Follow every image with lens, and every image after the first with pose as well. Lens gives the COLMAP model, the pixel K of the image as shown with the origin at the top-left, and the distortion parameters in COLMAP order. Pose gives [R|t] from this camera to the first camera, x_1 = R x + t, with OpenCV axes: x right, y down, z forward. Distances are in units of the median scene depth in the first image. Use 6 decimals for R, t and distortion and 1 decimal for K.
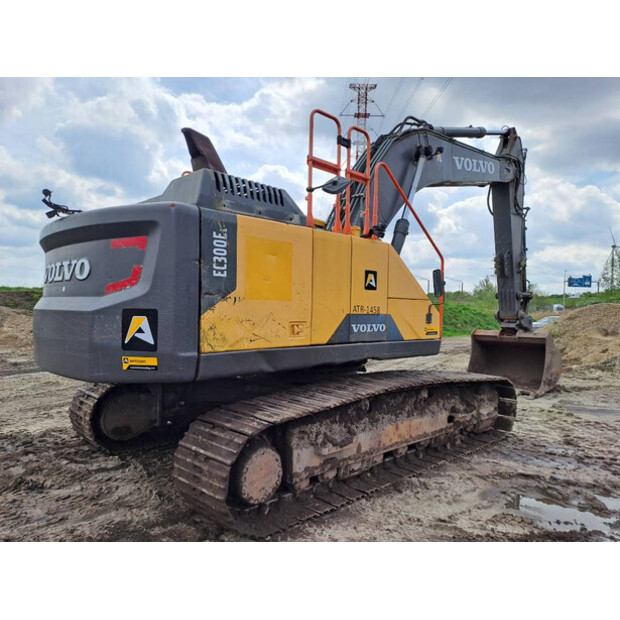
lens RADIAL K [[452.5, 0, 303.0], [0, 452.5, 302.6], [0, 0, 1]] dist [0.115725, -0.129863]
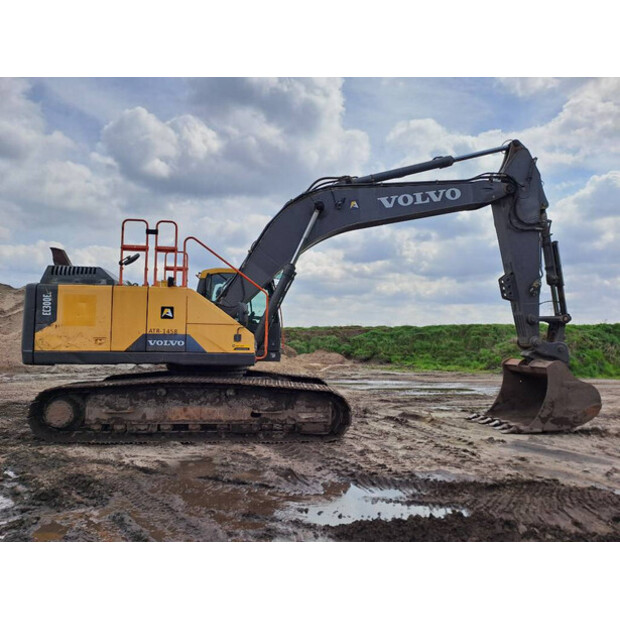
lens RADIAL K [[452.5, 0, 303.0], [0, 452.5, 302.6], [0, 0, 1]] dist [0.115725, -0.129863]
pose [[0.768306, -0.057702, -0.637477, 1.562266], [0.004793, 0.996419, -0.084414, 0.053684], [0.640065, 0.061800, 0.765831, 0.080102]]
